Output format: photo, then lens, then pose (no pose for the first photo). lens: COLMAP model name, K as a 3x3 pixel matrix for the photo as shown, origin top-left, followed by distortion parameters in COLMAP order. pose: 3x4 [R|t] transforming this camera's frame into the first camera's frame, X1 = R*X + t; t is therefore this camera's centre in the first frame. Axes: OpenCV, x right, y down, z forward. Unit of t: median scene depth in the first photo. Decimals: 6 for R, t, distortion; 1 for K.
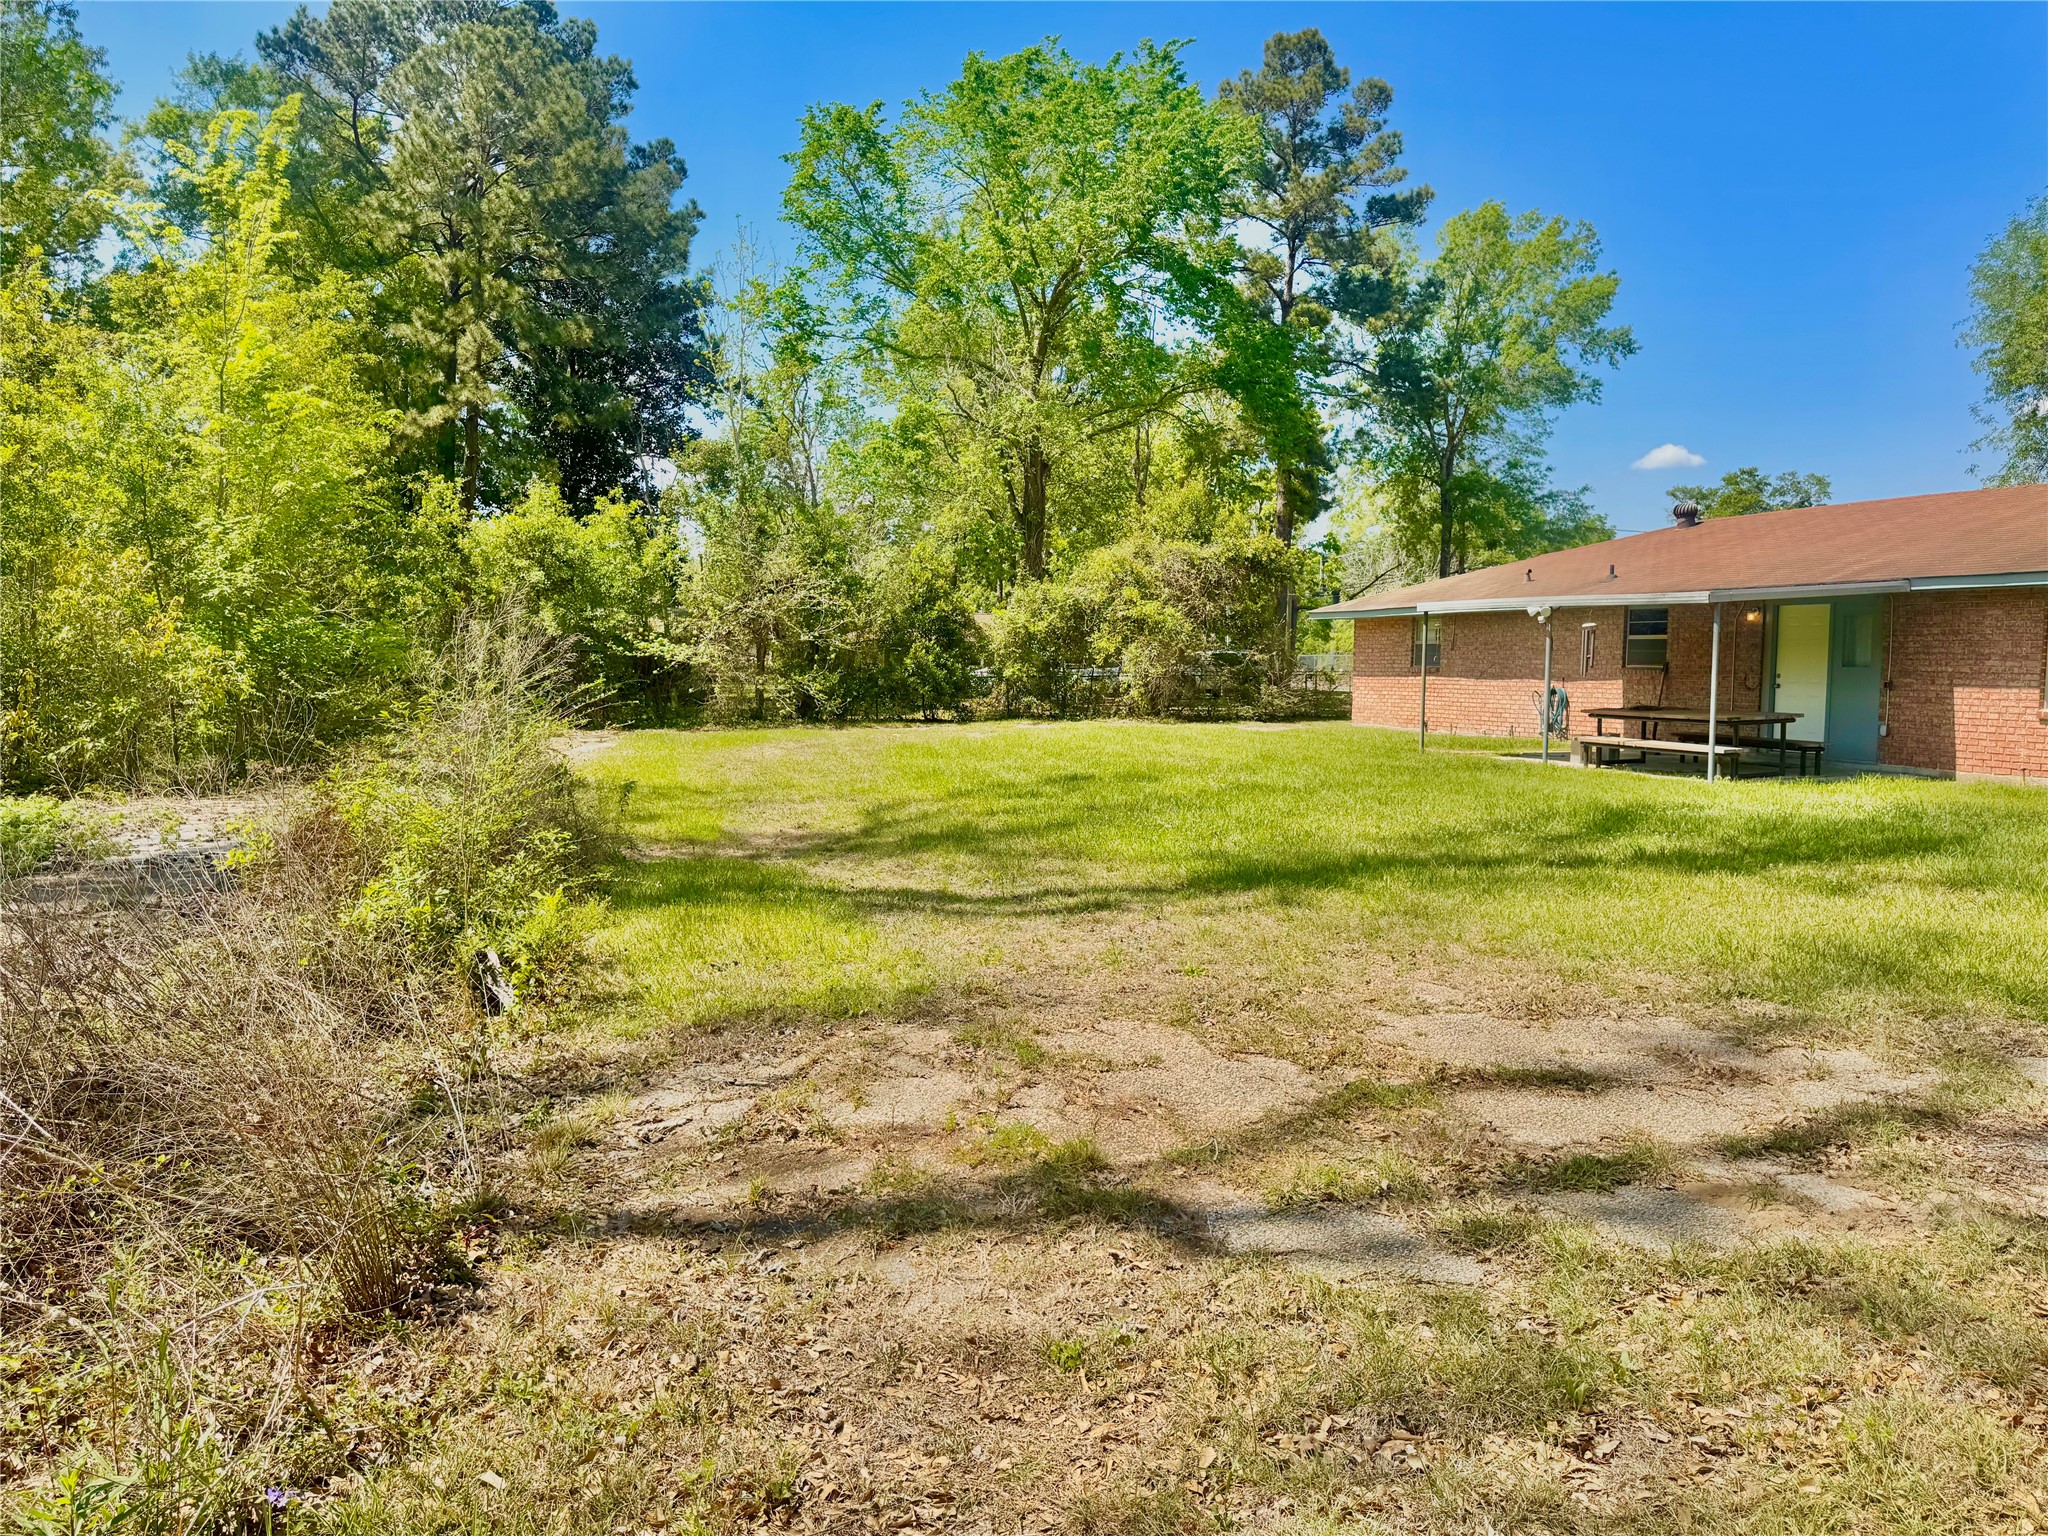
lens RADIAL K [[1448.1, 0, 1016.7], [0, 1448.1, 767.6], [0, 0, 1]] dist [0.039831, -0.000389]
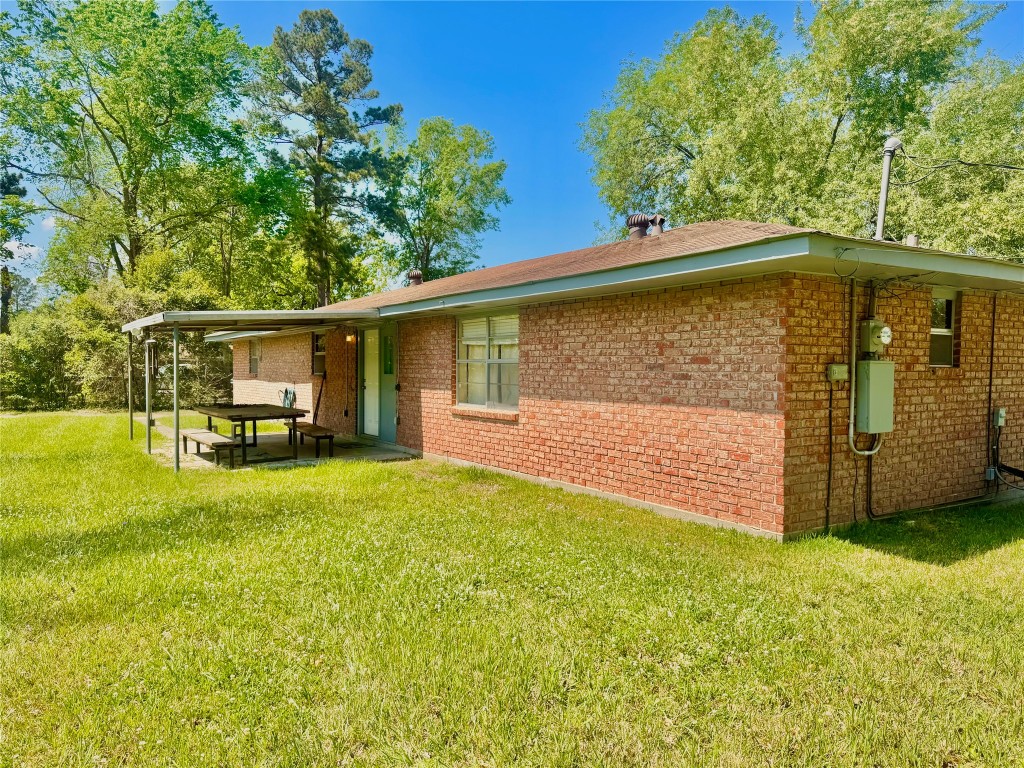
lens RADIAL K [[724.1, 0, 508.4], [0, 724.1, 383.8], [0, 0, 1]] dist [0.039831, -0.000389]
pose [[0.979408, -0.000660, 0.201888, 0.240778], [0.012728, 0.998207, -0.058485, -0.008140], [-0.201488, 0.059851, 0.977661, 0.138481]]
